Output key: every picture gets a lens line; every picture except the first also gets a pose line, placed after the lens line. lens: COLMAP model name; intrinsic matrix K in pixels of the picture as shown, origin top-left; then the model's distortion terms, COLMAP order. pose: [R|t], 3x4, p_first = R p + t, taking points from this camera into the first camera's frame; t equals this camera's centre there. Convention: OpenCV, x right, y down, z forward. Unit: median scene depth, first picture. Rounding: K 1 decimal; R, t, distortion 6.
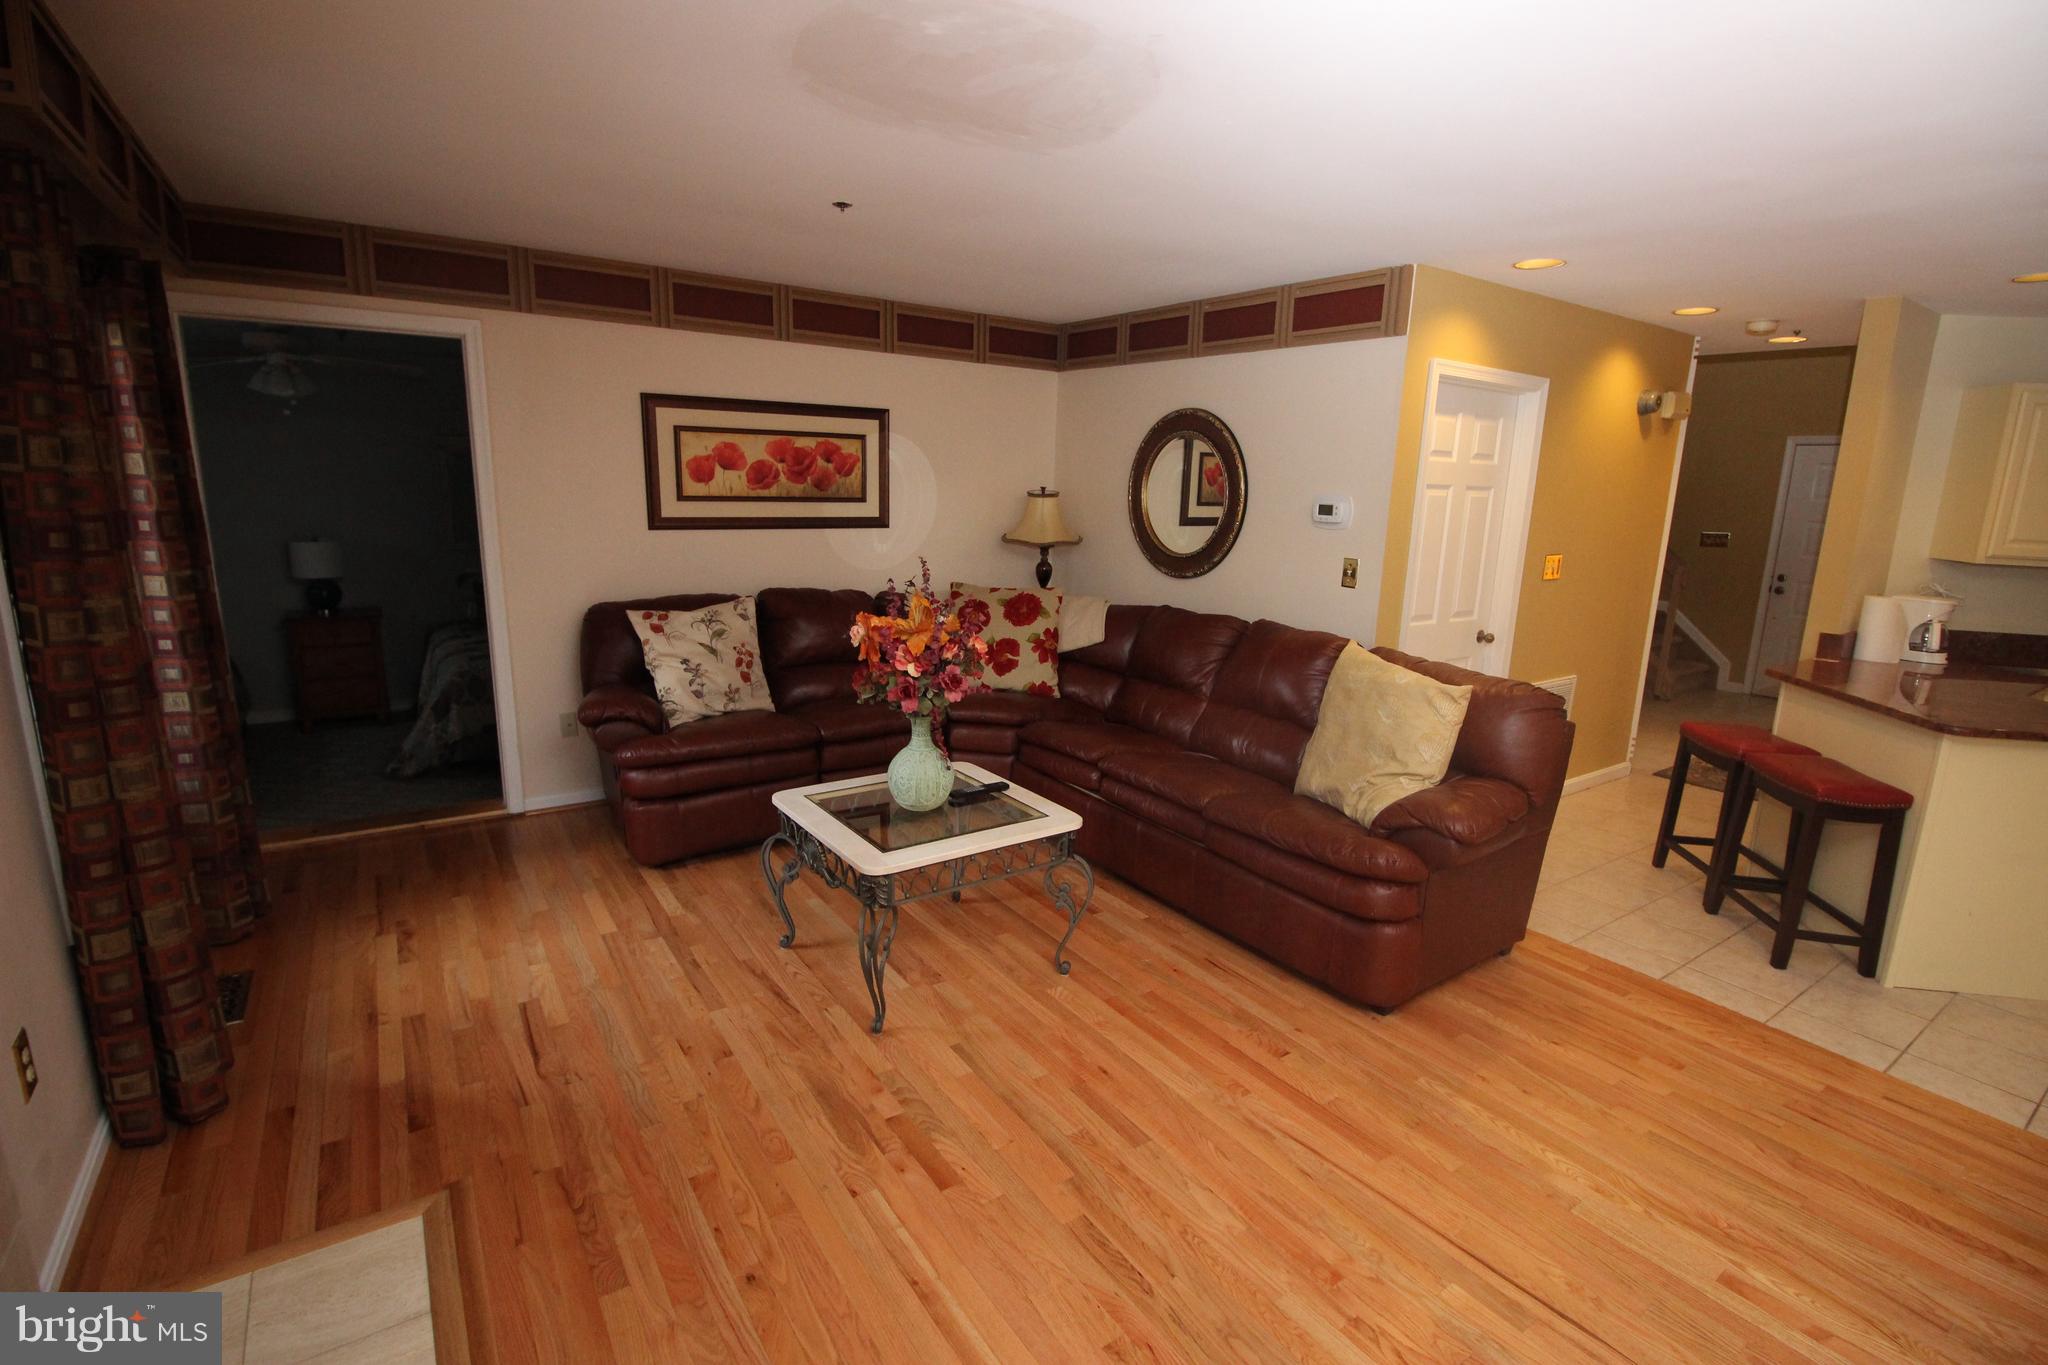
lens RADIAL K [[947.1, 0, 1047.5], [0, 947.1, 674.2], [0, 0, 1]] dist [0.000635, -0.013154]
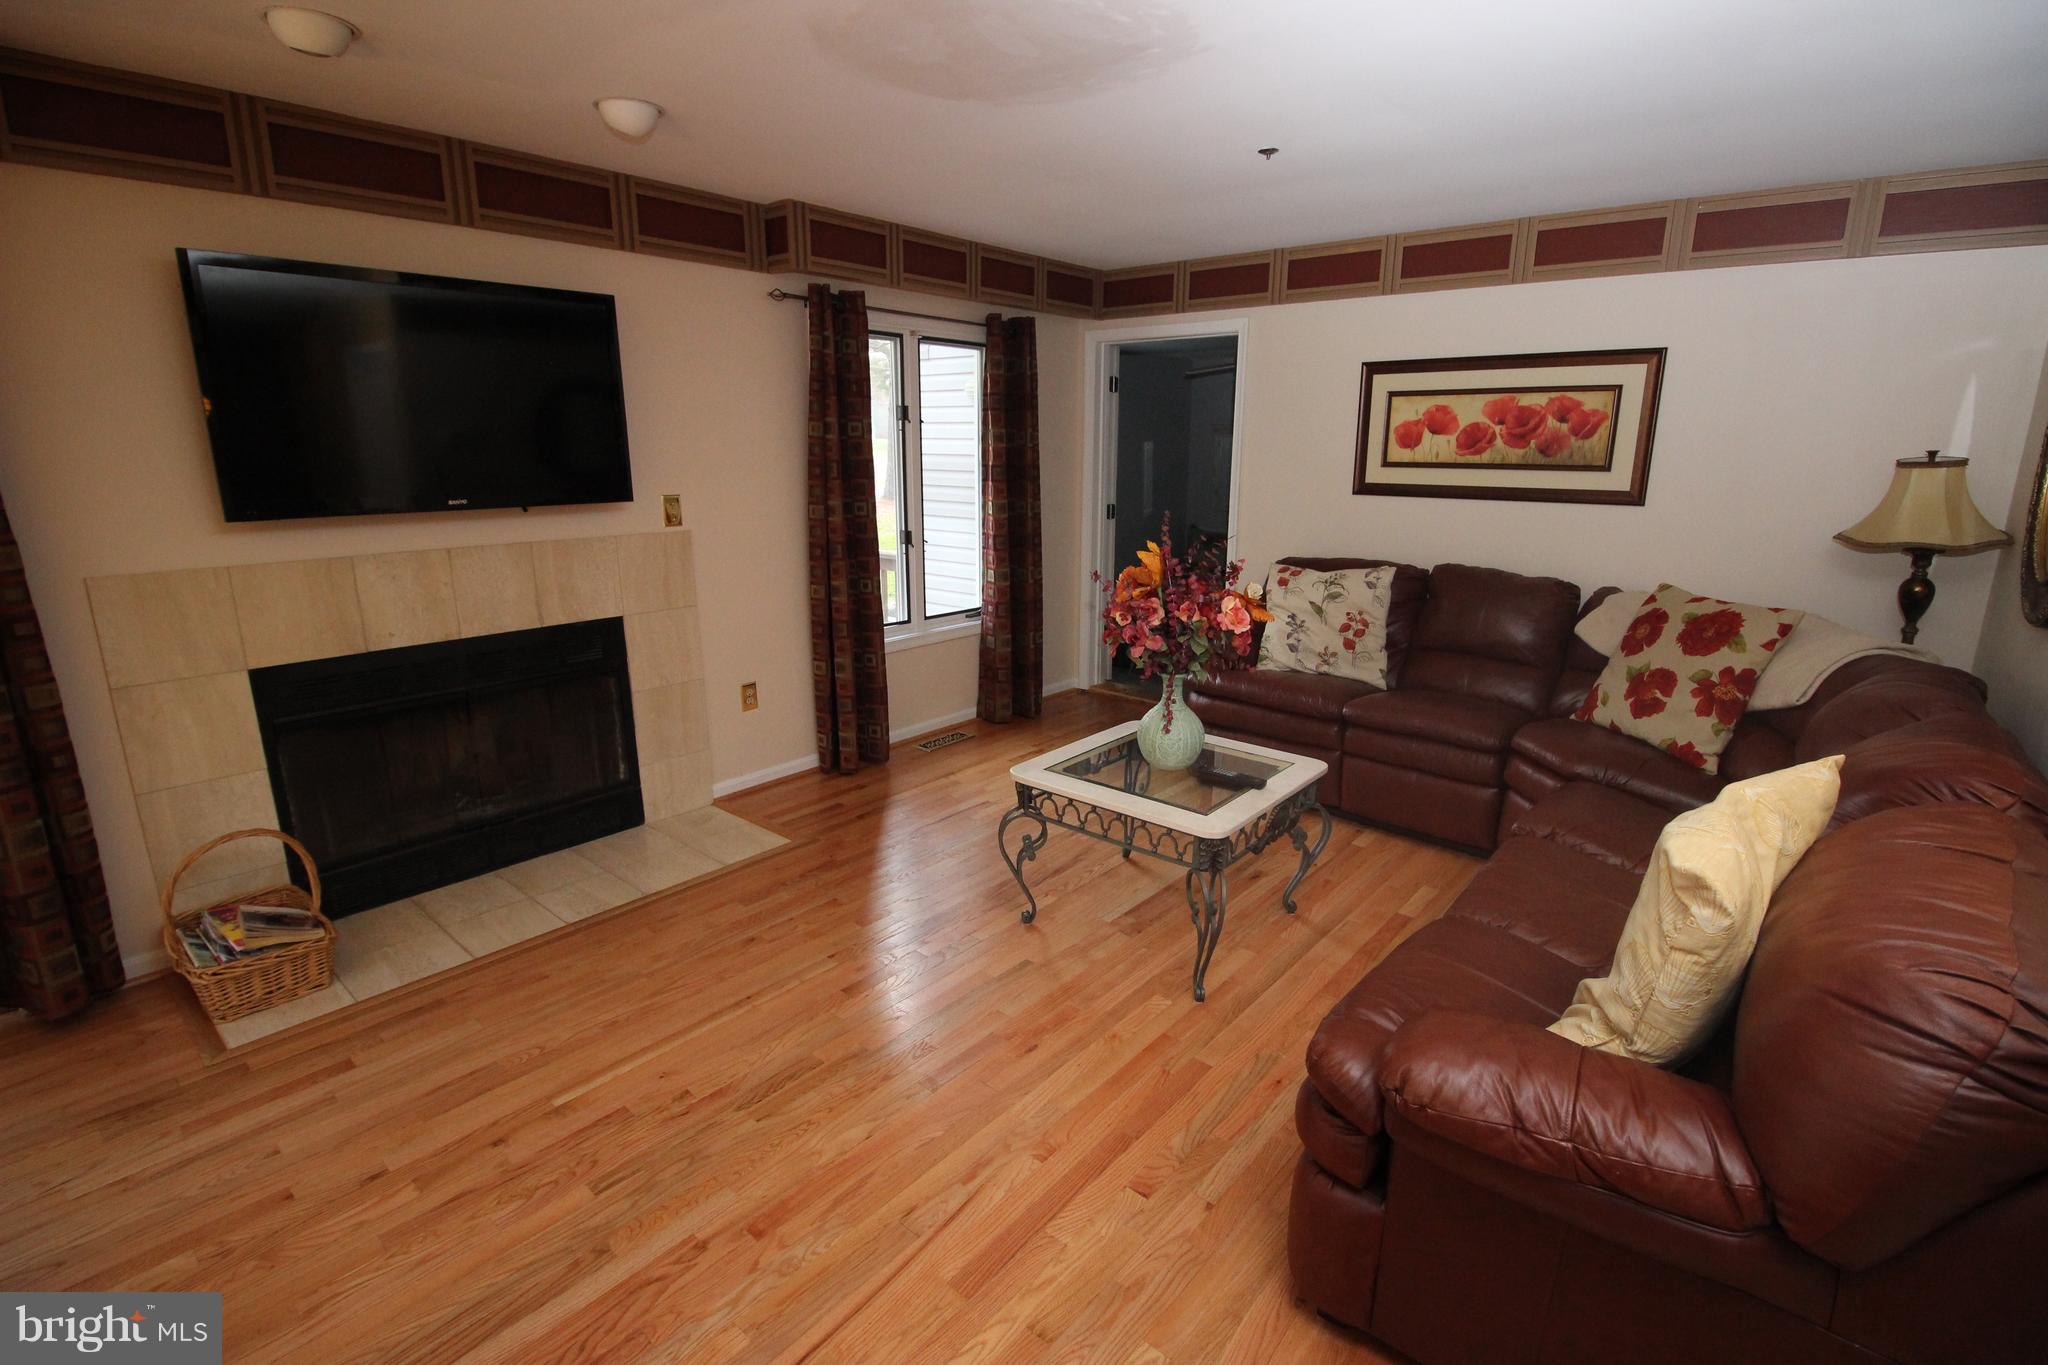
lens RADIAL K [[947.1, 0, 1047.5], [0, 947.1, 674.2], [0, 0, 1]] dist [0.000635, -0.013154]
pose [[0.259630, 0.204567, -0.943793, 0.516770], [-0.193322, 0.968533, 0.156749, -0.058077], [0.946160, 0.141760, 0.291007, 0.399266]]
